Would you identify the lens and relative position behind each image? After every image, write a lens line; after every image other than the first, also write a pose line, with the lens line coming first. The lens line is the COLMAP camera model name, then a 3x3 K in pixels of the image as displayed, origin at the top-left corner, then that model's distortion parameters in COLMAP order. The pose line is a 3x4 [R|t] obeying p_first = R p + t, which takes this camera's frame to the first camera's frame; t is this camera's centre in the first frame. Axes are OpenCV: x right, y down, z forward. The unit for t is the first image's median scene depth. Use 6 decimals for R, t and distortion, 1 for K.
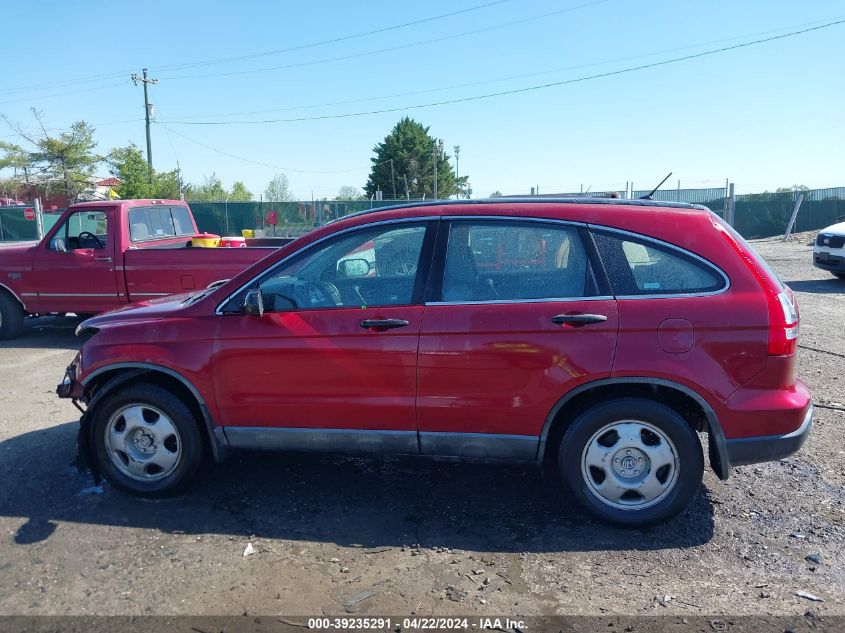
lens RADIAL K [[669.8, 0, 418.2], [0, 669.8, 328.5], [0, 0, 1]] dist [0.038125, -0.063617]
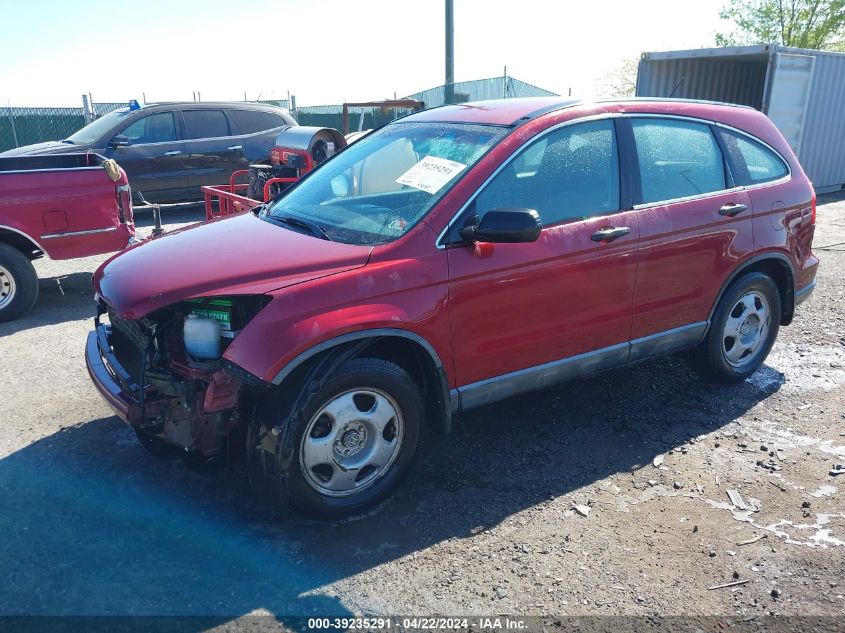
lens RADIAL K [[669.8, 0, 418.2], [0, 669.8, 328.5], [0, 0, 1]] dist [0.038125, -0.063617]
pose [[0.755635, -0.195417, 0.625162, -0.840260], [0.118660, 0.979505, 0.162755, -0.060654], [-0.644155, -0.048802, 0.763337, 0.447877]]
